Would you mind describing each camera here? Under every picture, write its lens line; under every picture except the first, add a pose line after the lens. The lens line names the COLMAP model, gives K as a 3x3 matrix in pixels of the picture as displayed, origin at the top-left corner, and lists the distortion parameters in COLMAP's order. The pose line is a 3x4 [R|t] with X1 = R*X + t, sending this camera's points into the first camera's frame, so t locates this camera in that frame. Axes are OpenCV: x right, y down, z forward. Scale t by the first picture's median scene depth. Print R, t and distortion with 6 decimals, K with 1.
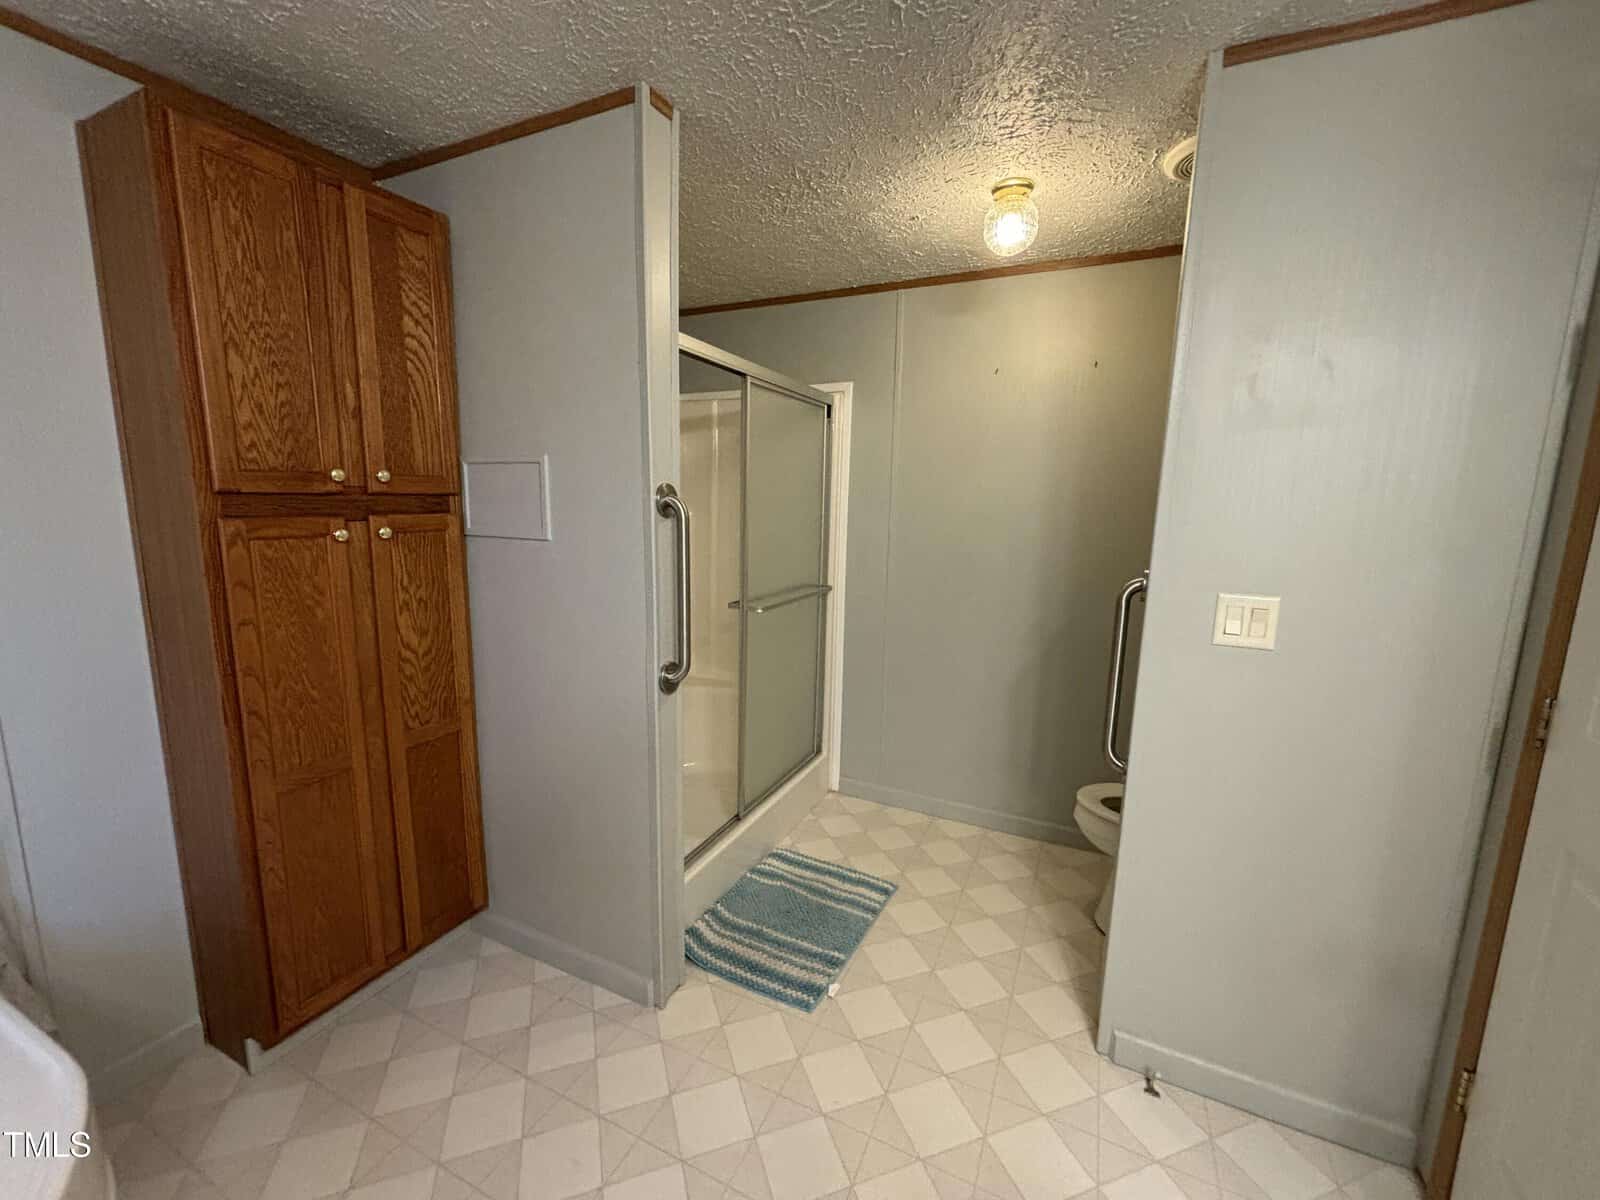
lens RADIAL K [[642.5, 0, 799.9], [0, 642.5, 600.8], [0, 0, 1]] dist [0.001254, 0.000099]
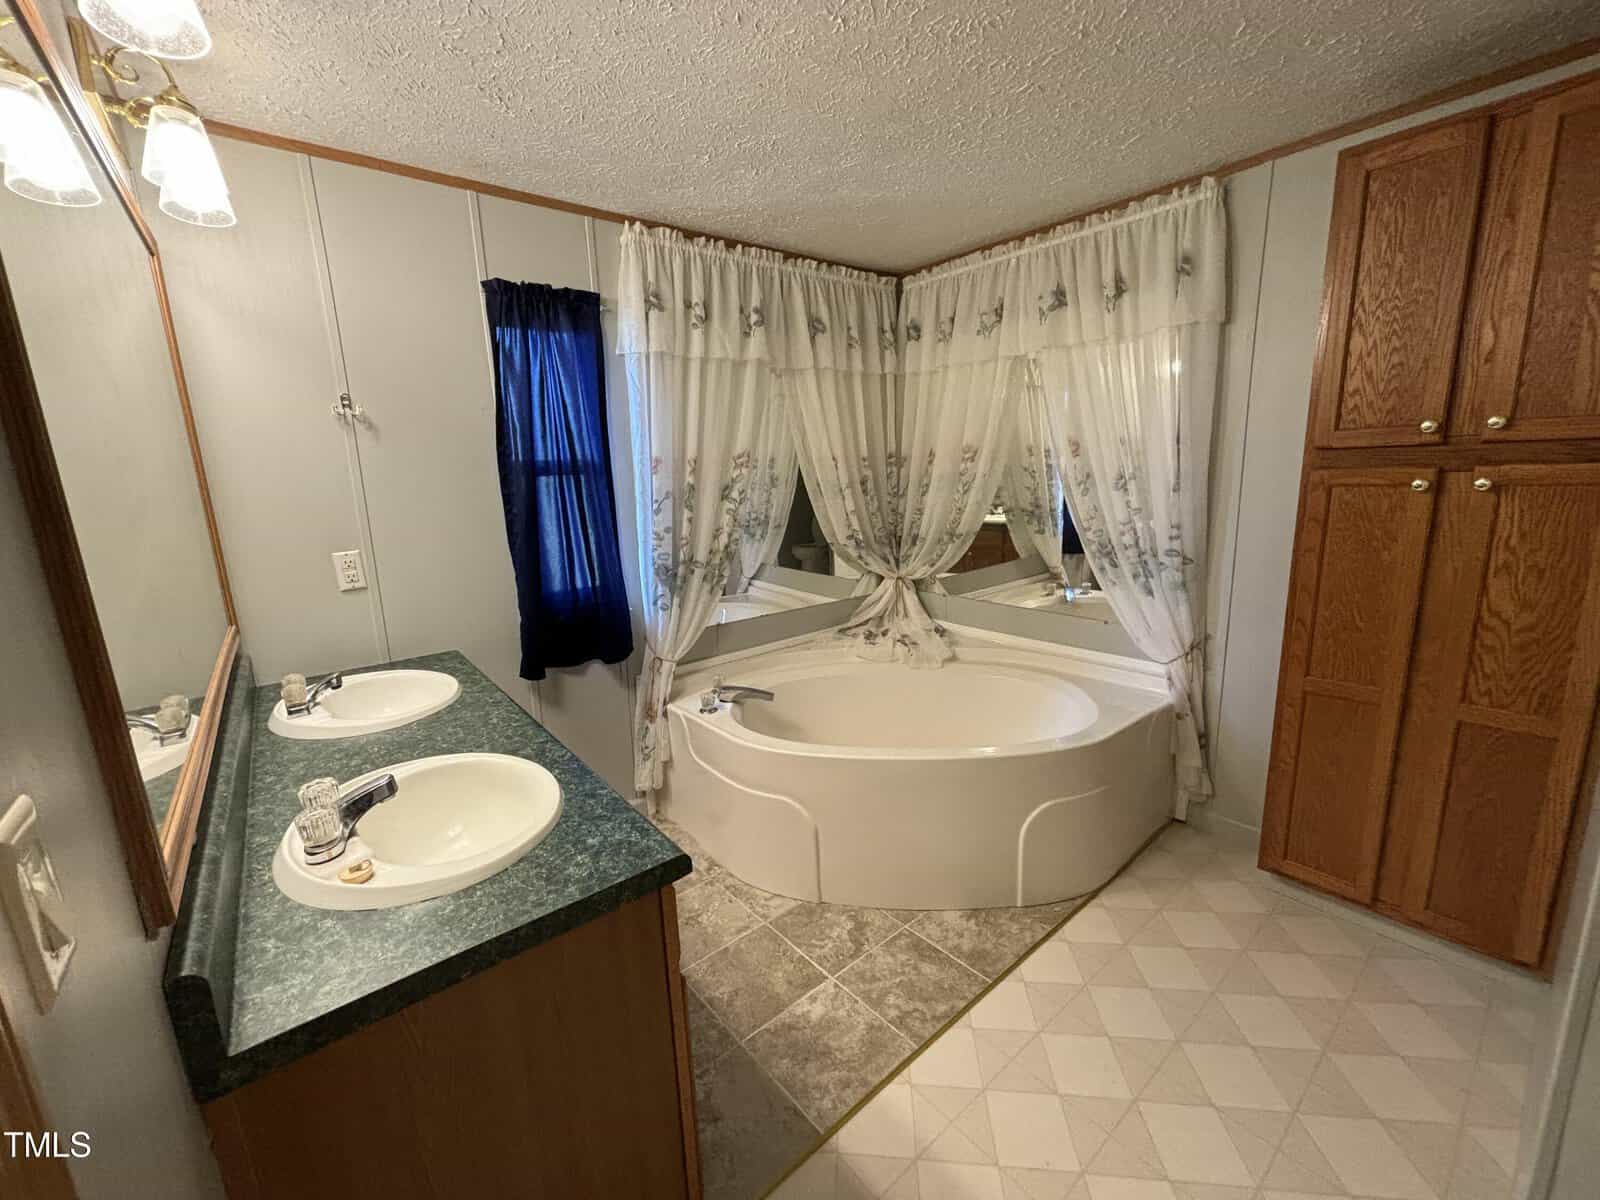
lens RADIAL K [[642.5, 0, 804.0], [0, 642.5, 594.3], [0, 0, 1]] dist [0.001254, 0.000099]
pose [[-0.430576, 0.181041, -0.884211, 0.706776], [-0.109620, 0.961933, 0.250335, -0.088448], [0.895873, 0.204715, -0.394340, 0.589411]]
